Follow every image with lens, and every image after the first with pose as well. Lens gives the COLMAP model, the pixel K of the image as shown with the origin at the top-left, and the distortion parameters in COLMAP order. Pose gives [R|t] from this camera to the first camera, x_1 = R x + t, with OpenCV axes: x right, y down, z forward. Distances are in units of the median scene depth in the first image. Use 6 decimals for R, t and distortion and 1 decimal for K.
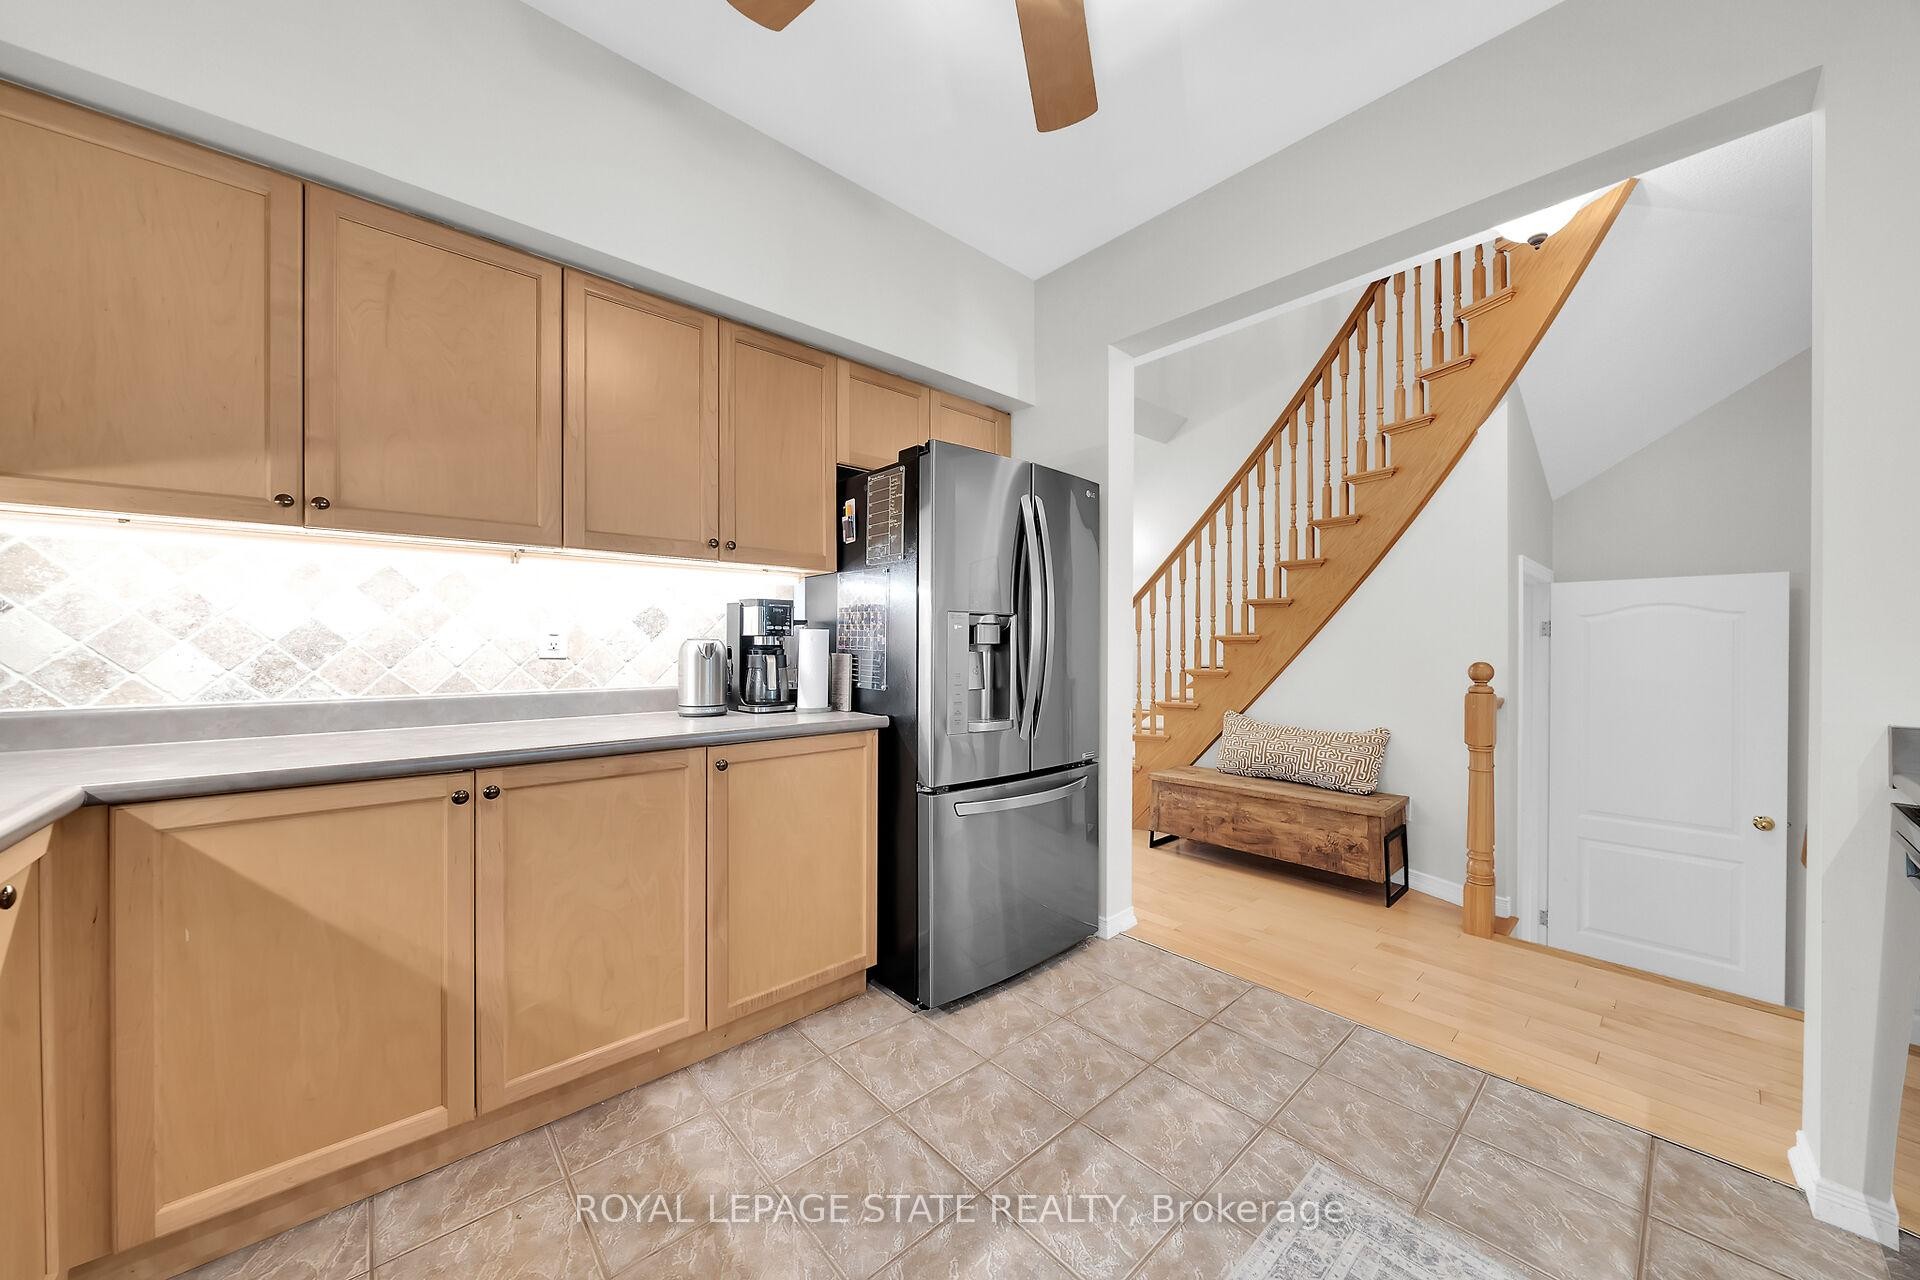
lens RADIAL K [[661.7, 0, 968.9], [0, 661.7, 655.3], [0, 0, 1]] dist [-0.007242, 0.000429]
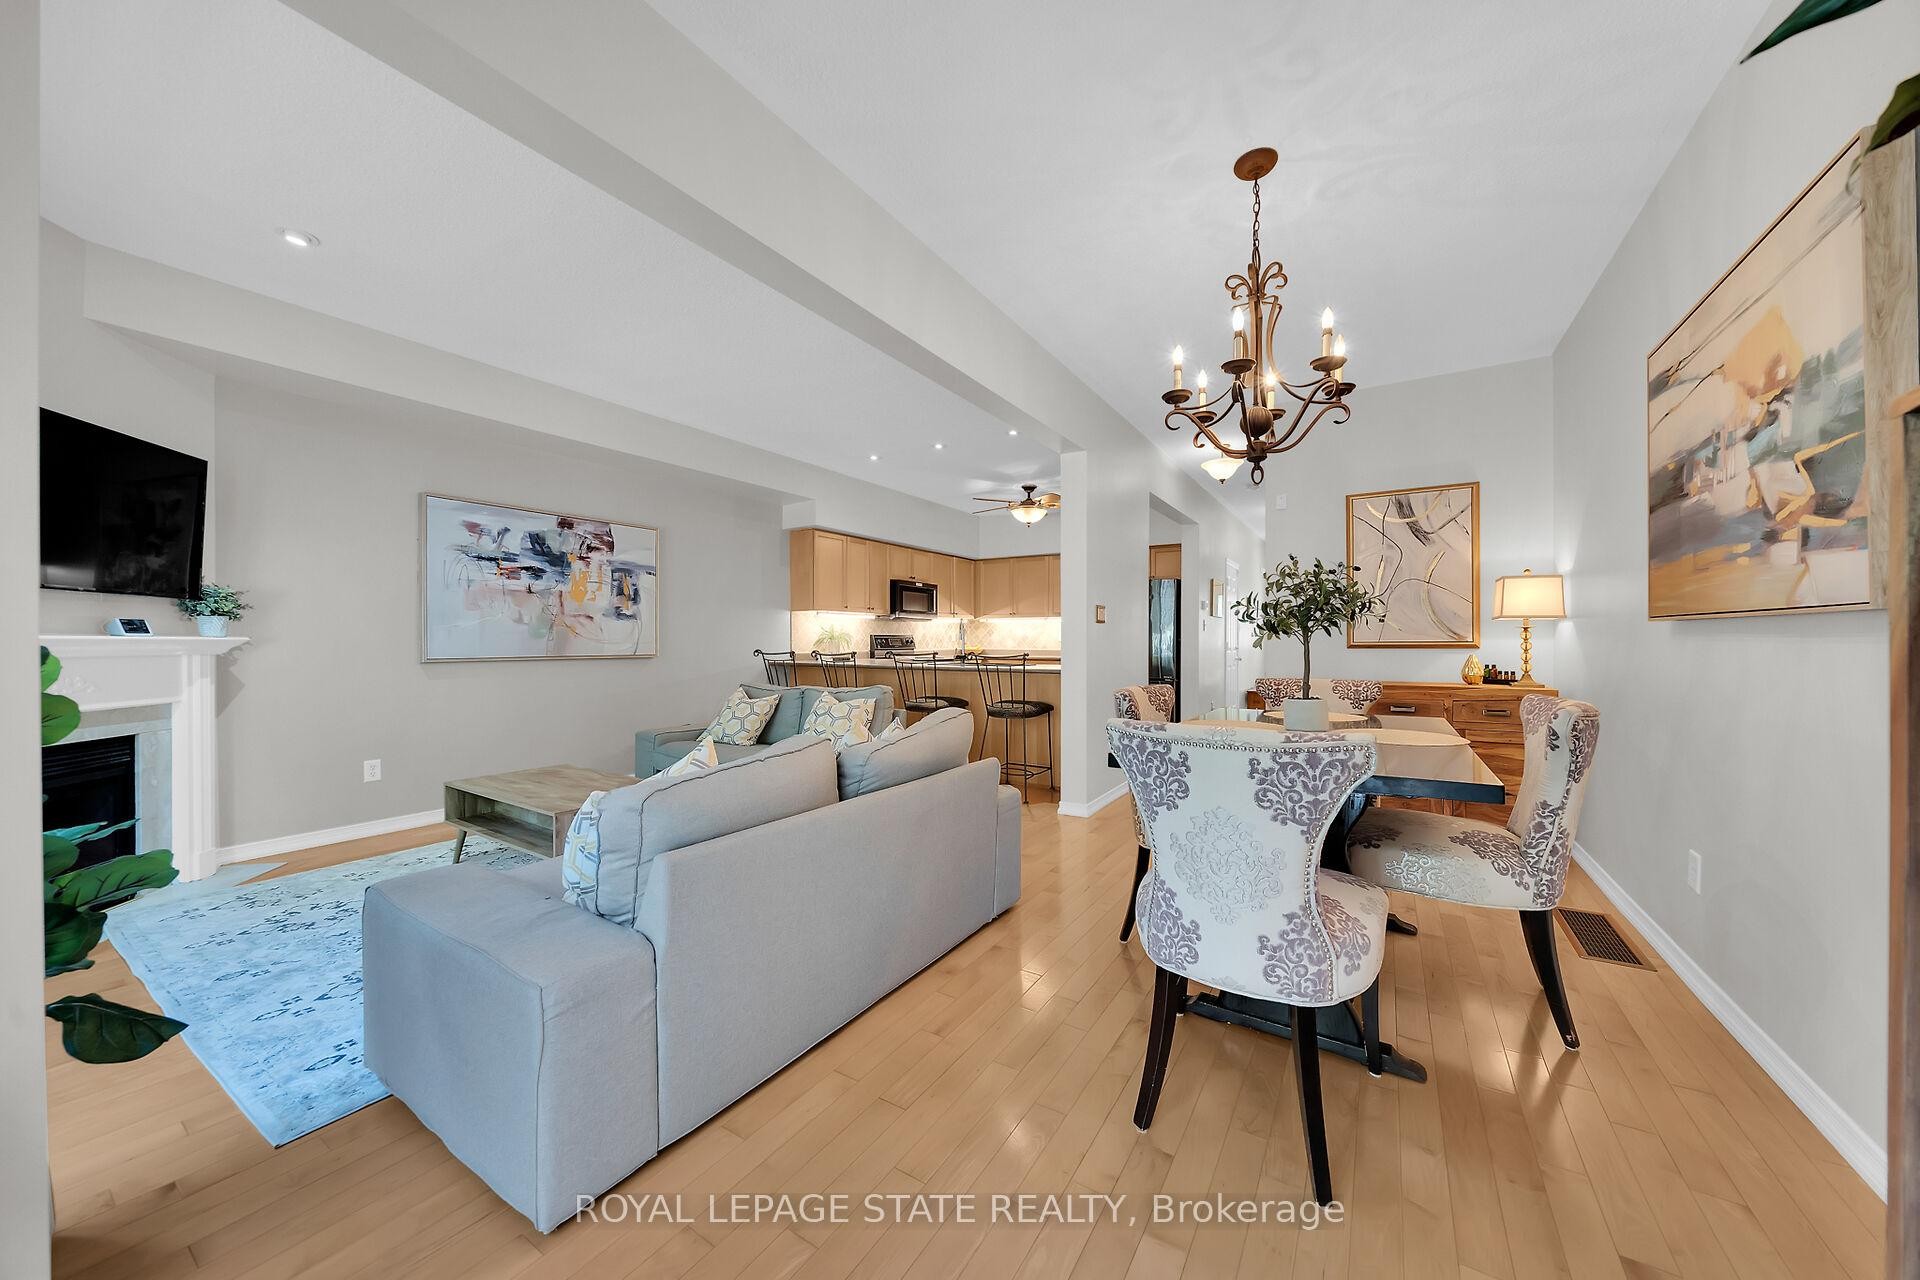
lens RADIAL K [[661.7, 0, 963.0], [0, 661.7, 643.4], [0, 0, 1]] dist [-0.007242, 0.000429]
pose [[0.271572, 0.000166, -0.962418, 4.174491], [-0.015476, 0.999871, -0.004195, 0.056437], [0.962294, 0.016034, 0.271540, -0.939764]]
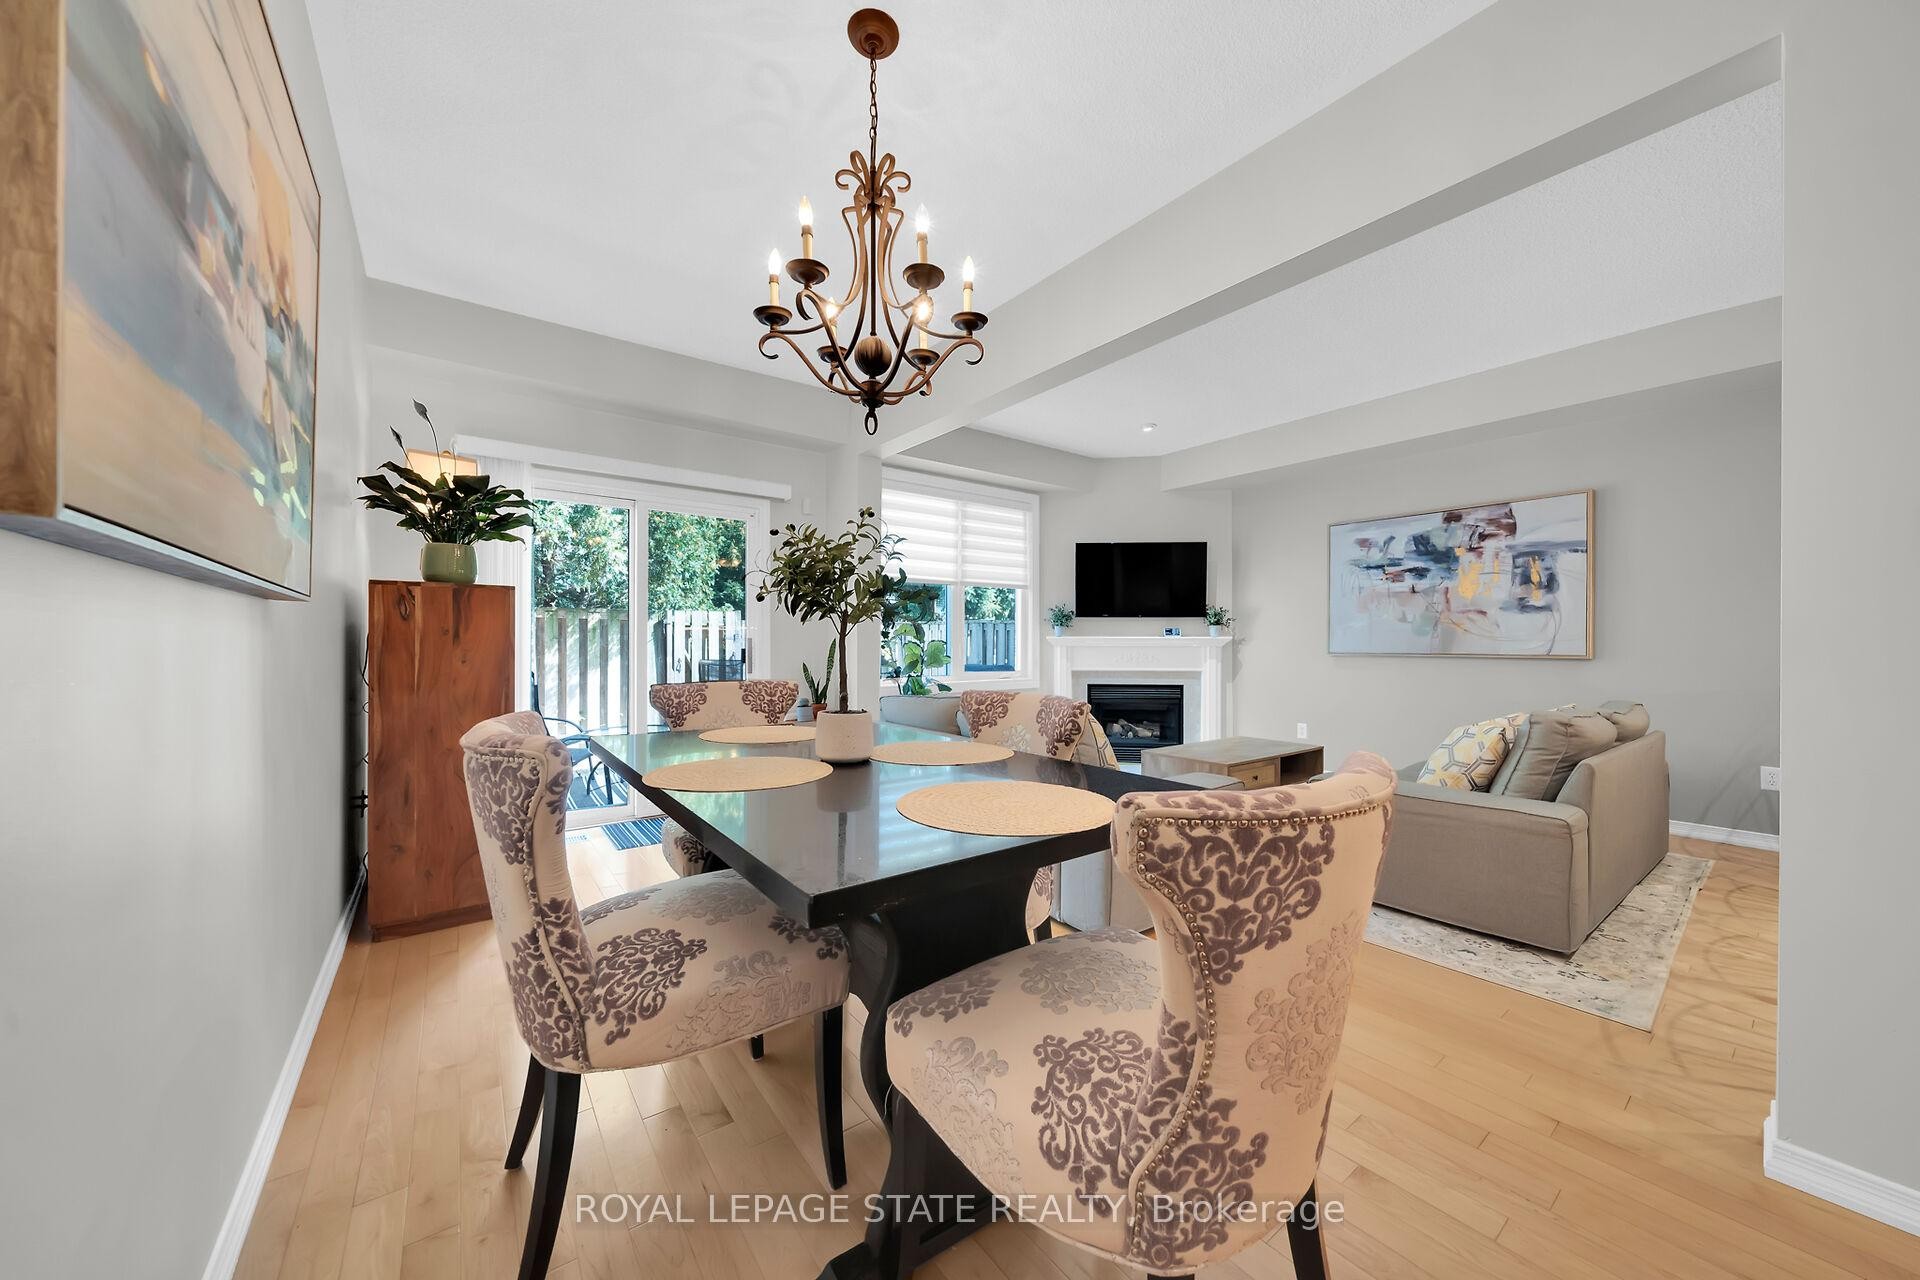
lens RADIAL K [[661.7, 0, 963.6], [0, 661.7, 643.3], [0, 0, 1]] dist [-0.007242, 0.000429]
pose [[-0.997830, -0.001471, 0.065832, 2.789412], [-0.000109, 0.999786, 0.020685, 0.024457], [-0.065848, 0.020633, -0.997616, 1.153113]]
